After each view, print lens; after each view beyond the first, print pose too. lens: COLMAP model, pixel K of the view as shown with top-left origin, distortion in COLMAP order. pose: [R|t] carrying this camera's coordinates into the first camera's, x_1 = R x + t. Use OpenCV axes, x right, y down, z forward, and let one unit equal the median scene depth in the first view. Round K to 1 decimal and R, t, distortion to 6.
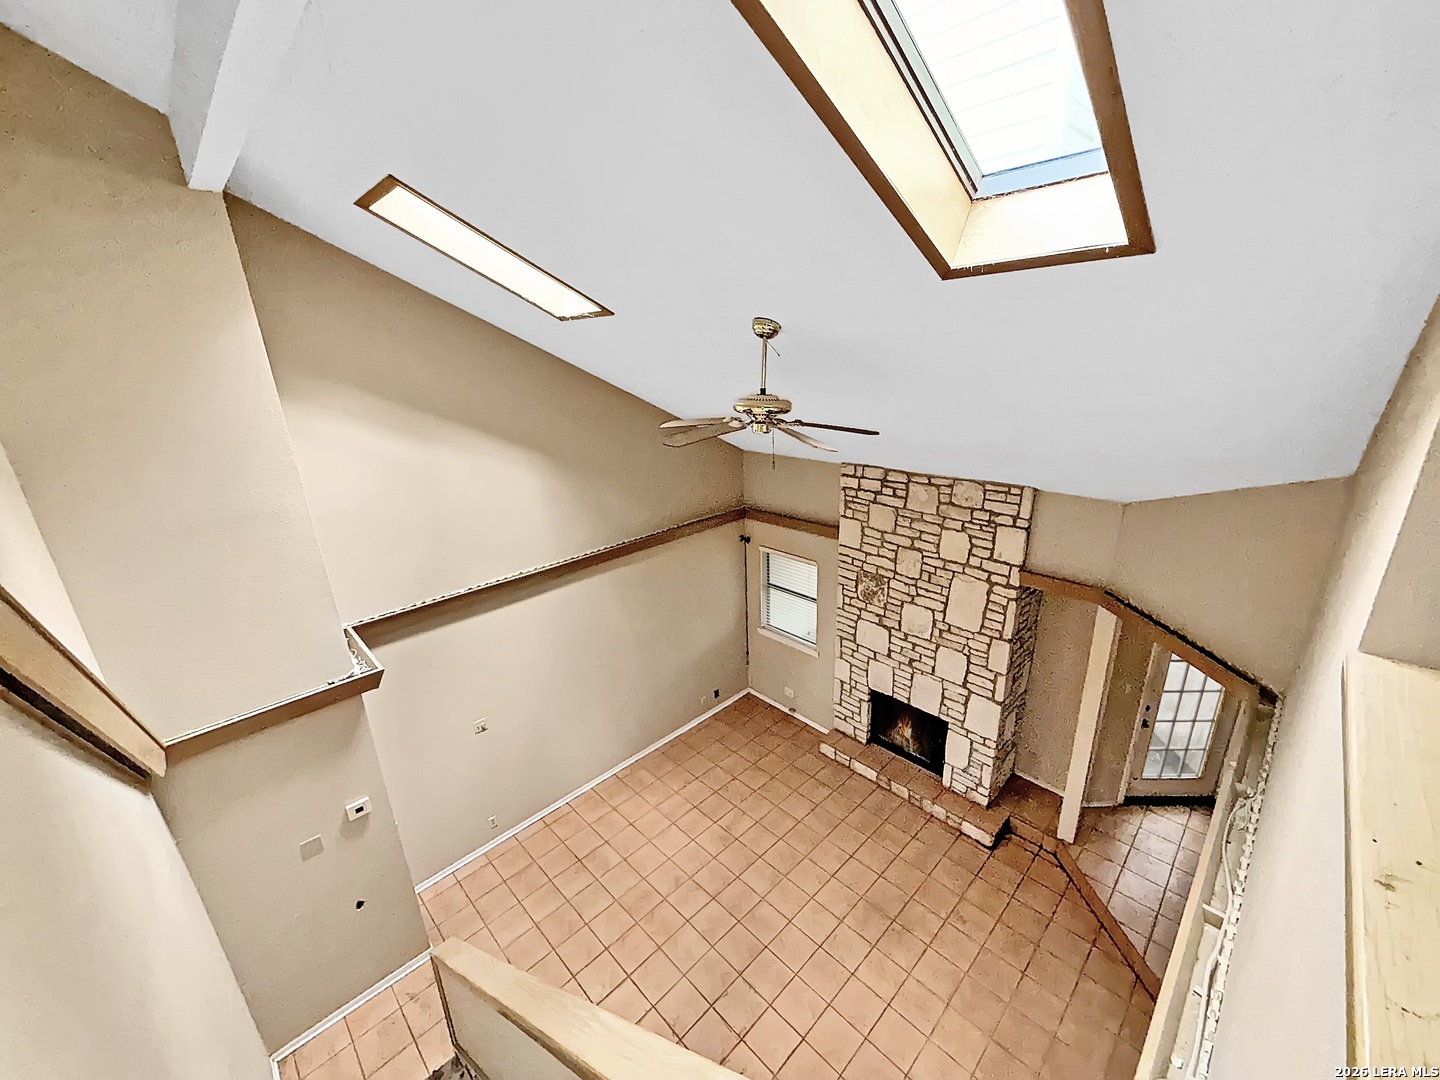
lens RADIAL K [[593.2, 0, 691.4], [0, 593.2, 552.5], [0, 0, 1]] dist [-0.001189, -0.000125]
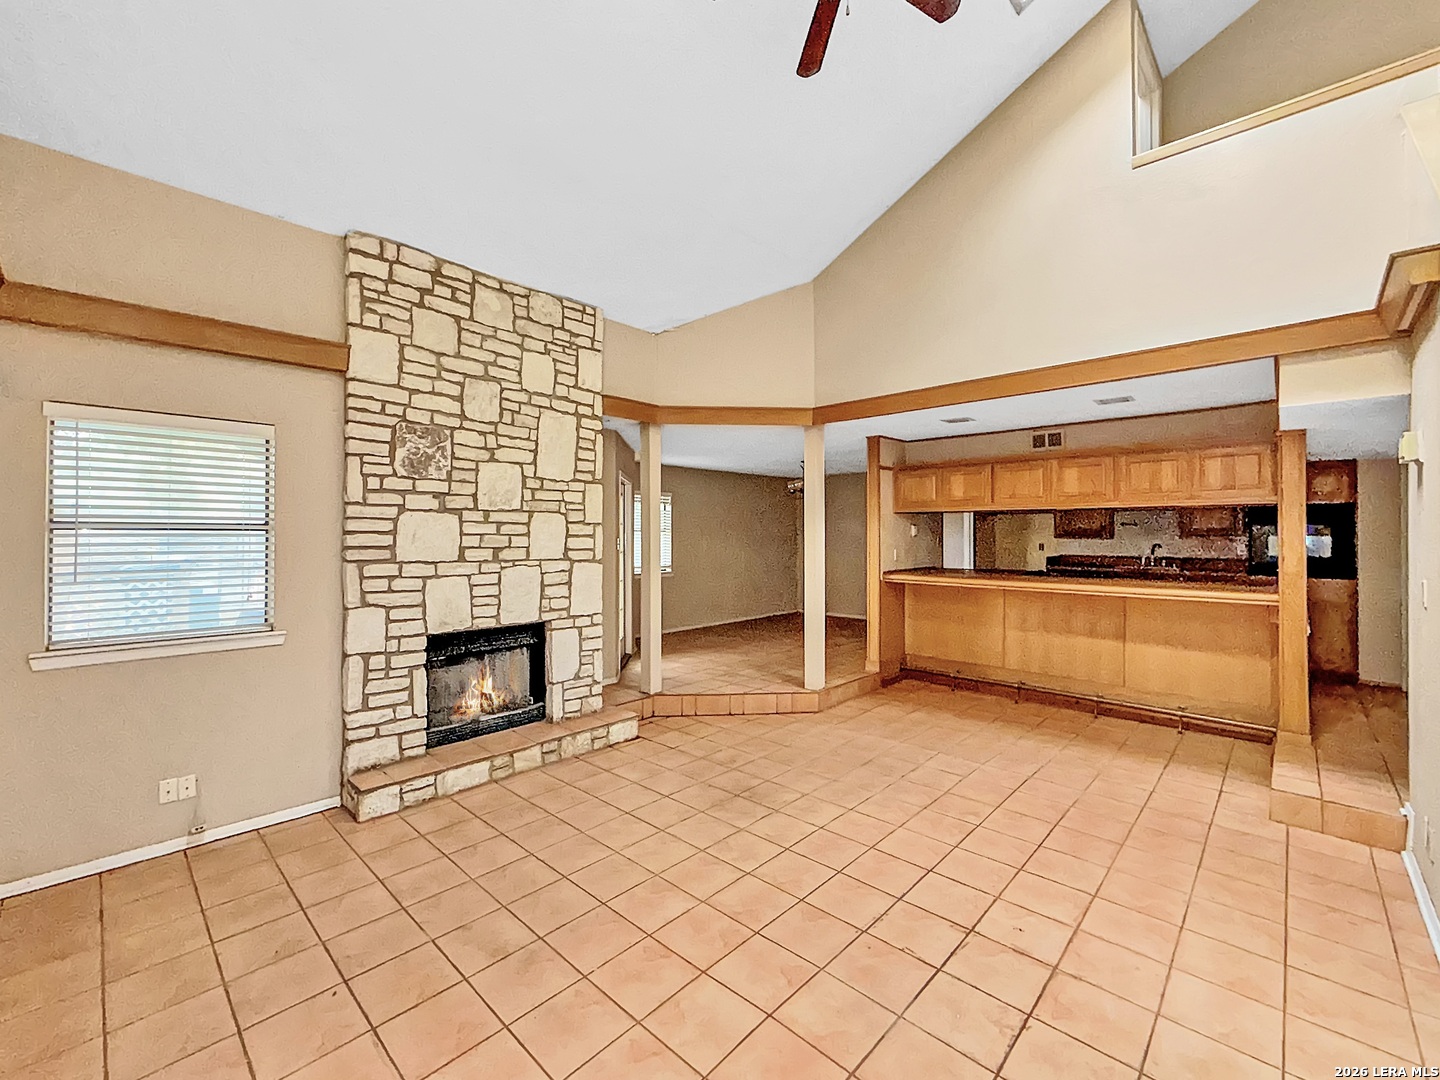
lens RADIAL K [[593.2, 0, 701.3], [0, 593.2, 533.3], [0, 0, 1]] dist [-0.001189, -0.000125]
pose [[-0.049543, 0.053673, 0.997329, -0.340616], [0.343396, 0.938595, -0.033454, 0.276393], [-0.937883, 0.340822, -0.064932, 0.843037]]
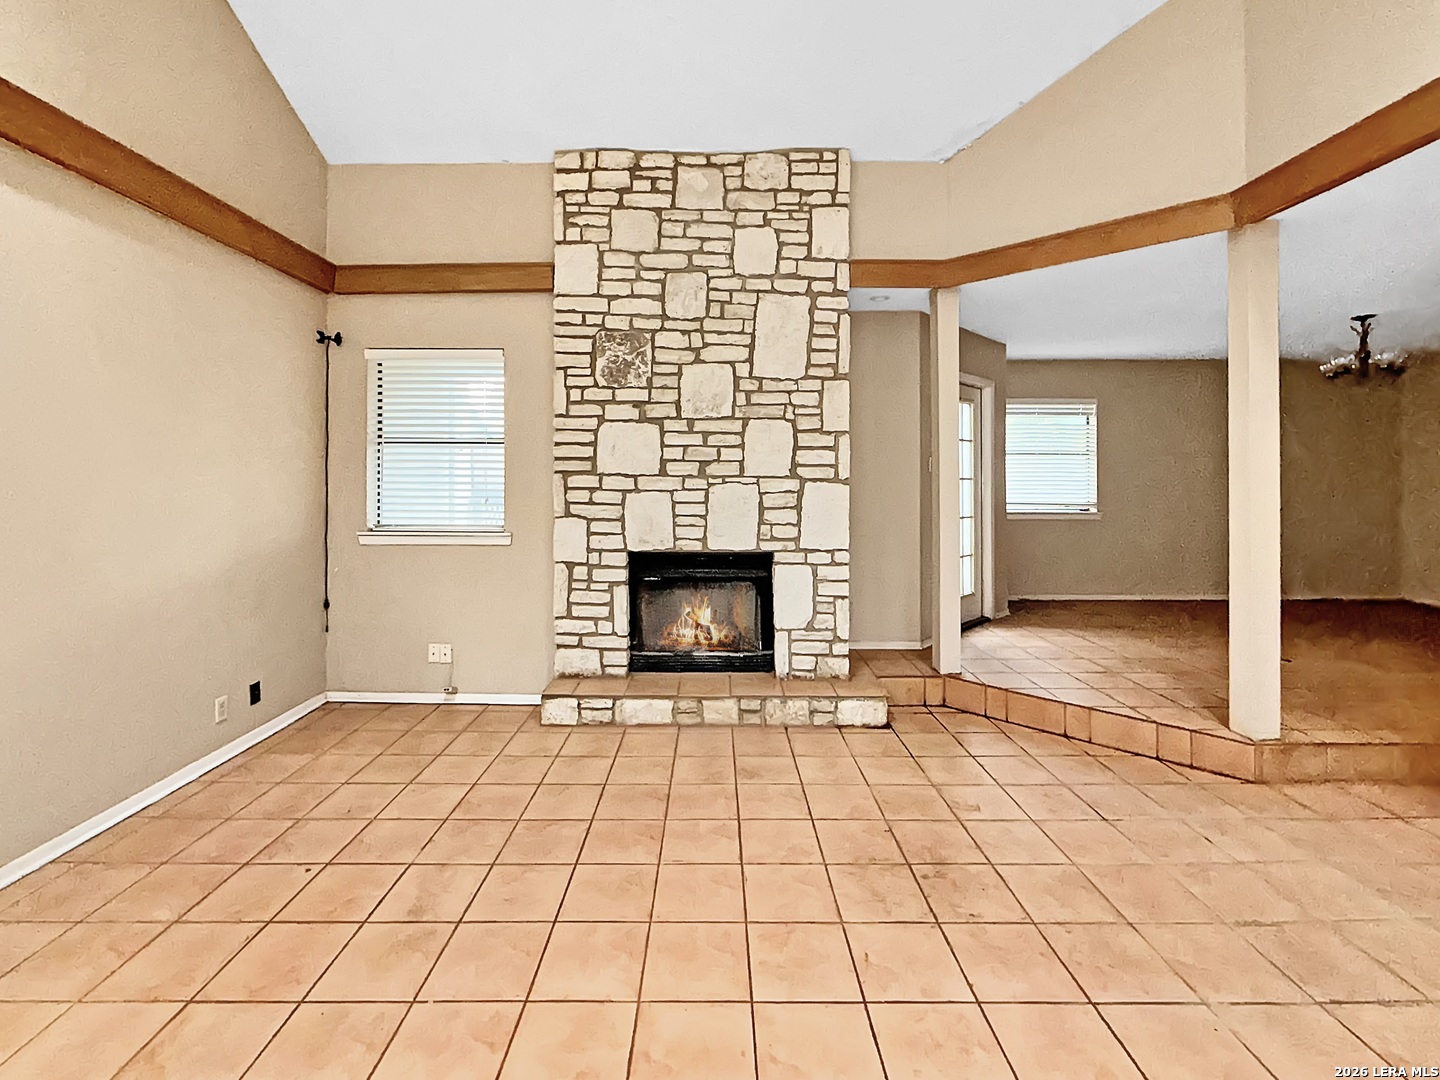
lens RADIAL K [[617.6, 0, 715.8], [0, 617.6, 478.4], [0, 0, 1]] dist [-0.003549, 0.000978]
pose [[0.674697, 0.052679, 0.736212, -0.084409], [0.216656, 0.939376, -0.265769, 0.376873], [-0.705581, 0.338818, 0.622381, 0.625882]]
